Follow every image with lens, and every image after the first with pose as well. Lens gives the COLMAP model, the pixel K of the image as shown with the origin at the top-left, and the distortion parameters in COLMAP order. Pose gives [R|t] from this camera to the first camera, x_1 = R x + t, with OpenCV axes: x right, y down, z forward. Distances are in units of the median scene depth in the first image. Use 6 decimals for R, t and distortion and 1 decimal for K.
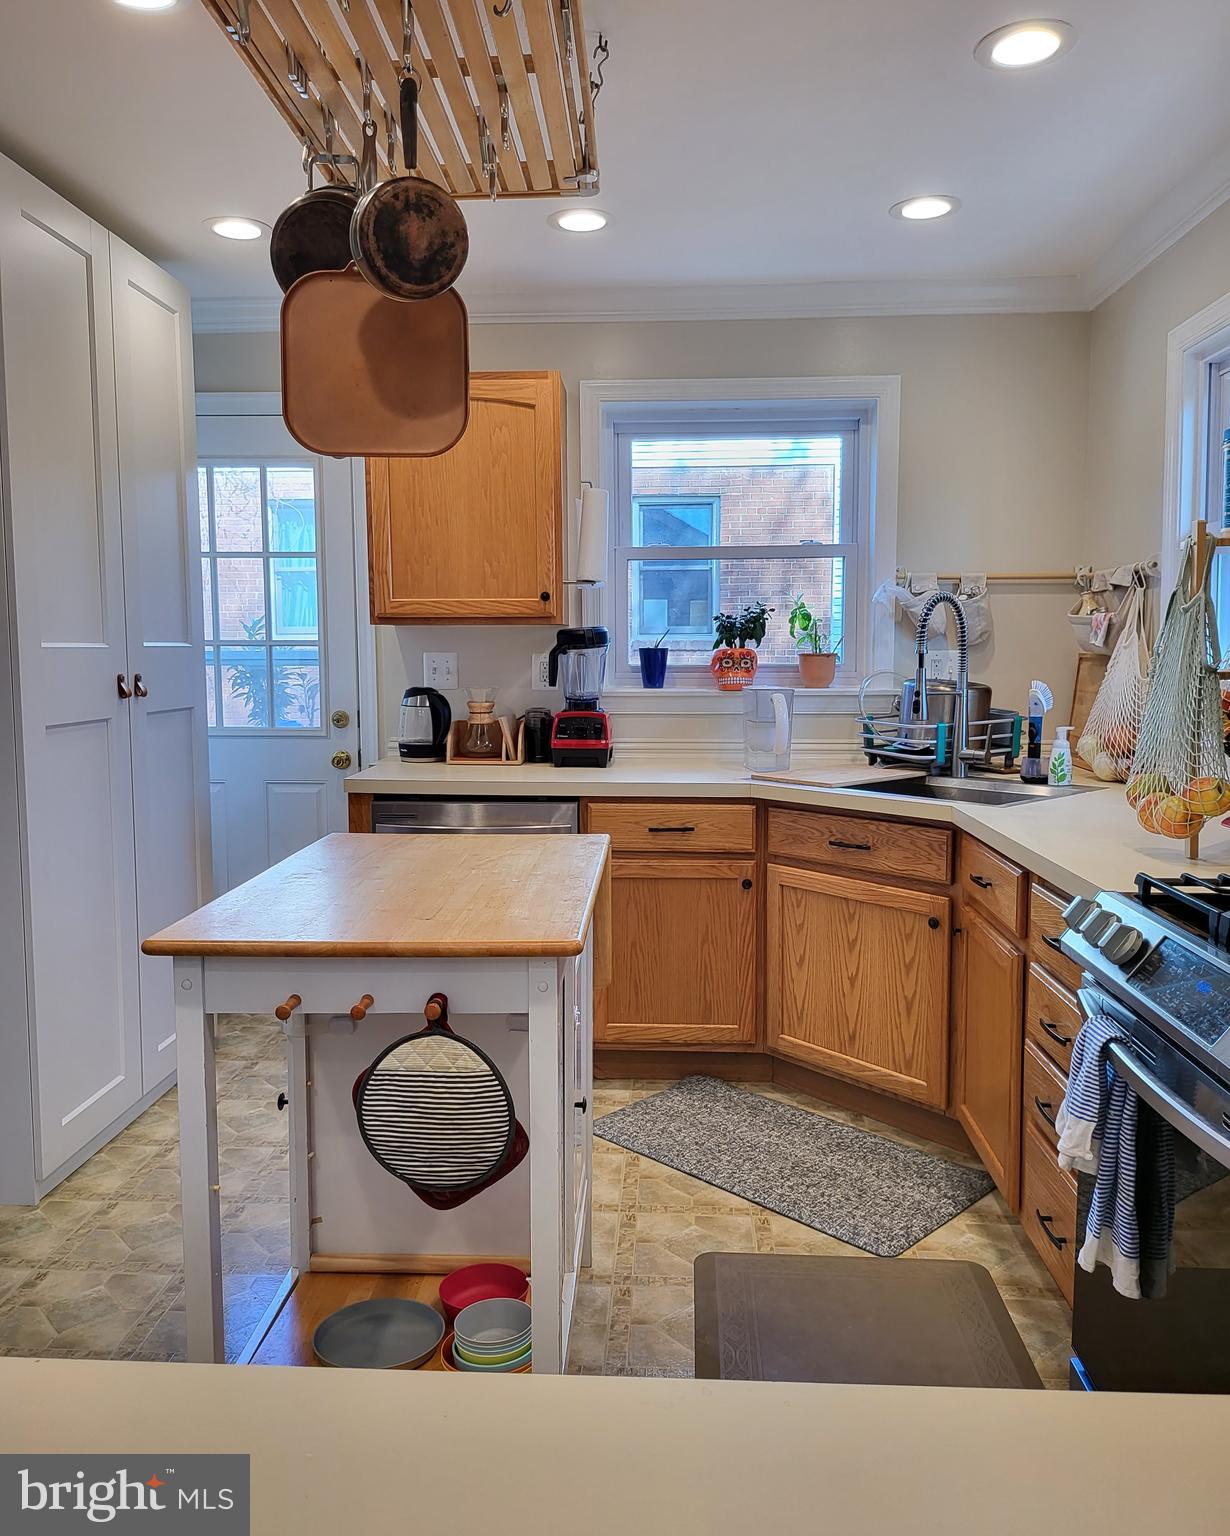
lens RADIAL K [[1158.7, 0, 607.1], [0, 1158.7, 763.1], [0, 0, 1]] dist [0.066326, -0.080391]
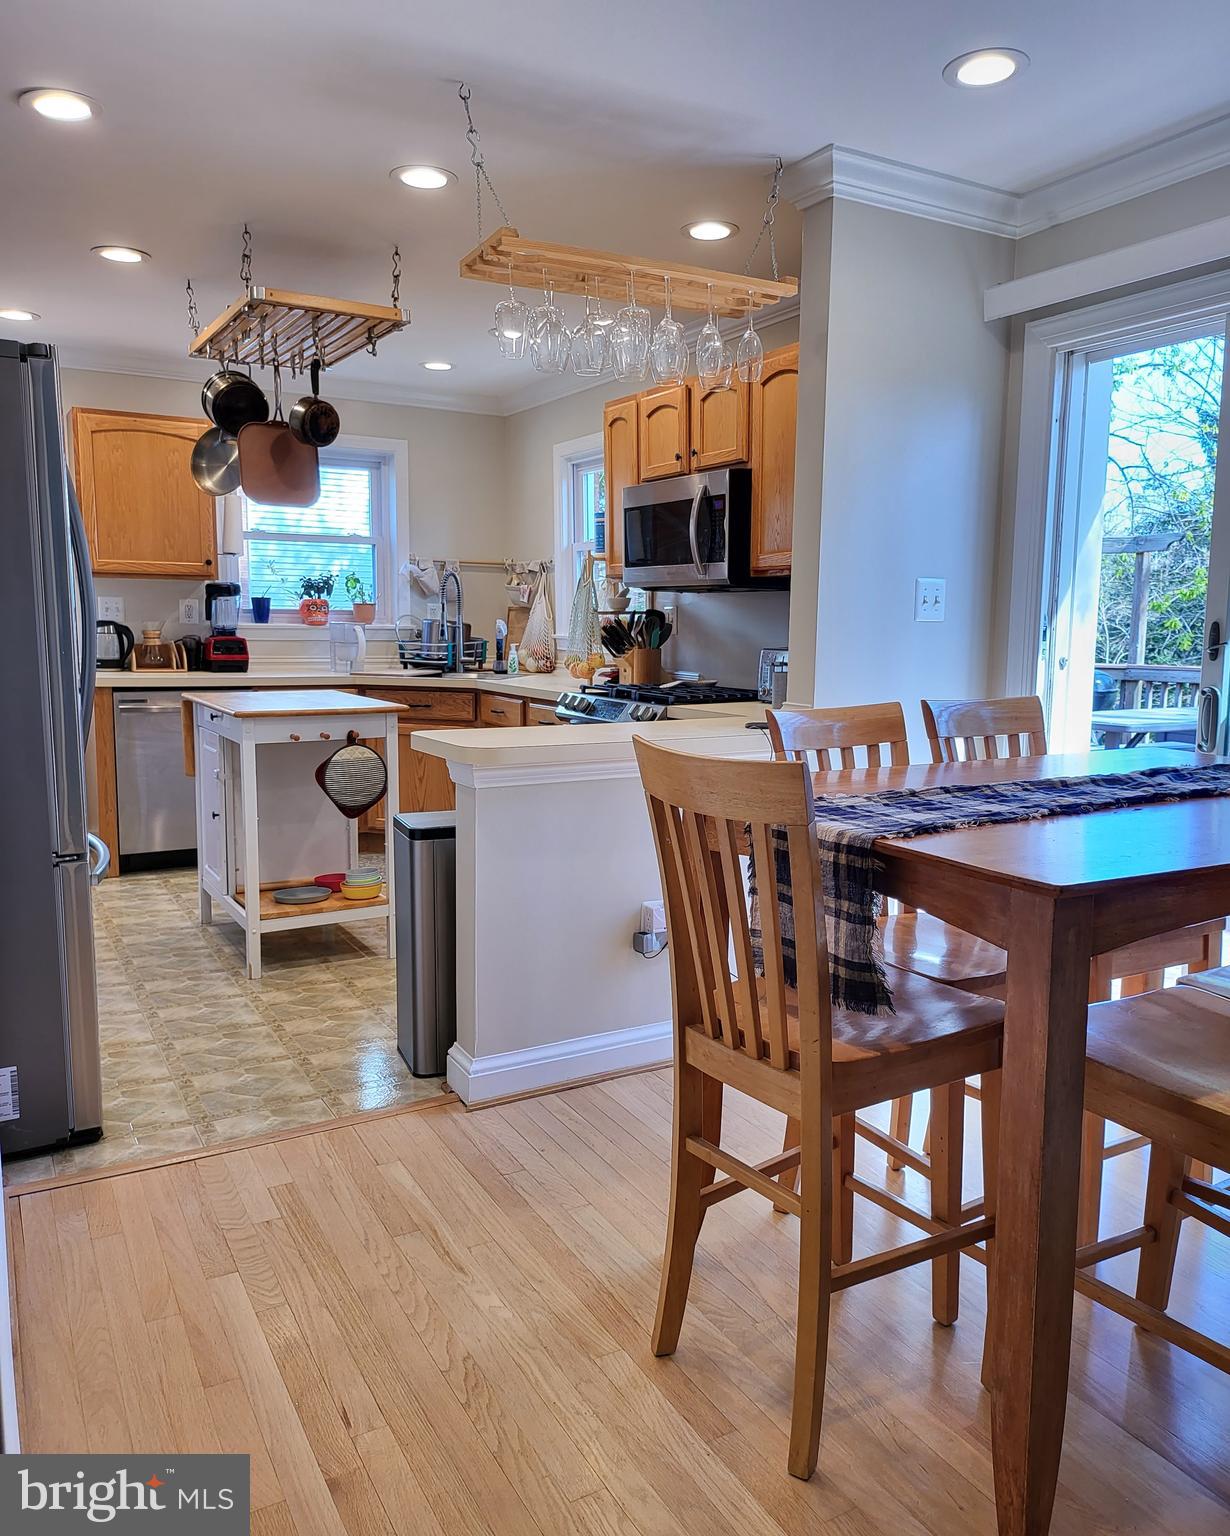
lens RADIAL K [[1233.6, 0, 632.0], [0, 1233.6, 770.9], [0, 0, 1]] dist [0.072476, -0.111944]
pose [[0.834895, -0.054875, 0.547666, -0.505380], [0.038866, 0.998412, 0.040790, 0.090780], [-0.549035, -0.012769, 0.835702, -0.716692]]
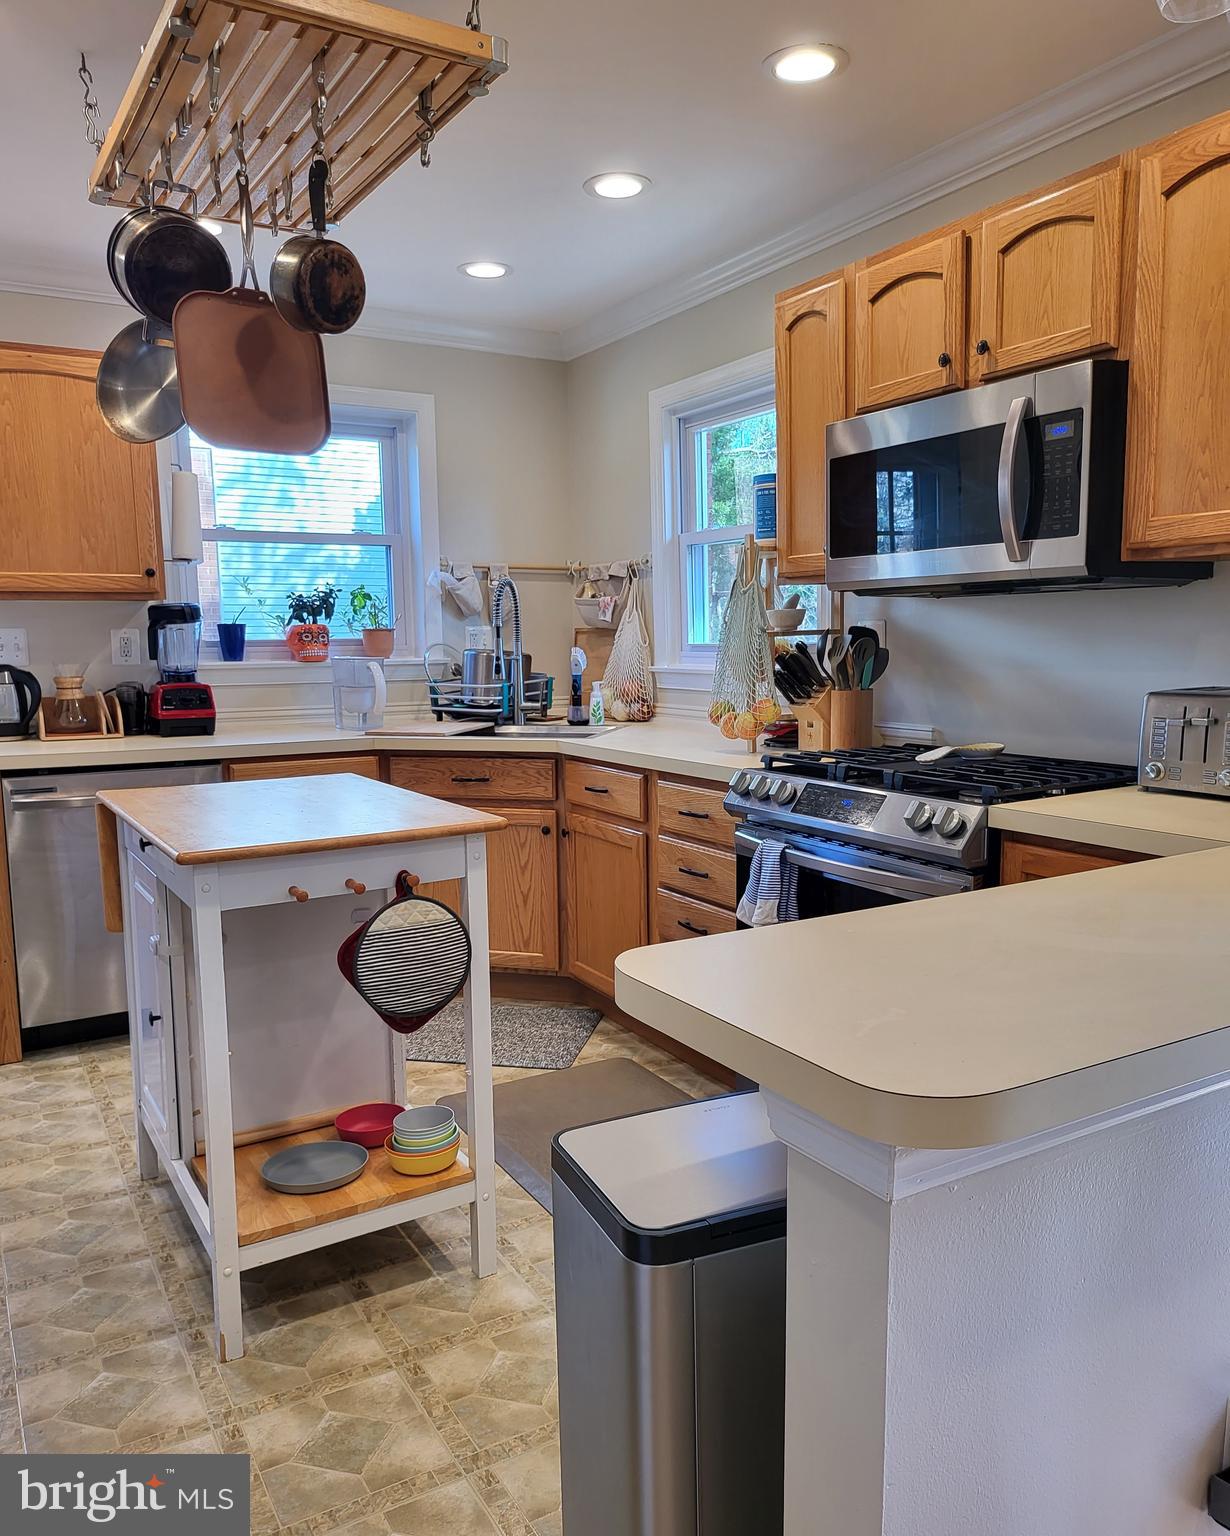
lens RADIAL K [[1181.3, 0, 599.6], [0, 1181.3, 790.3], [0, 0, 1]] dist [0.069721, -0.085598]
pose [[0.832013, -0.079421, 0.549041, -0.316666], [0.063474, 0.996828, 0.048007, 0.025108], [-0.551113, -0.005093, 0.834415, -0.116992]]
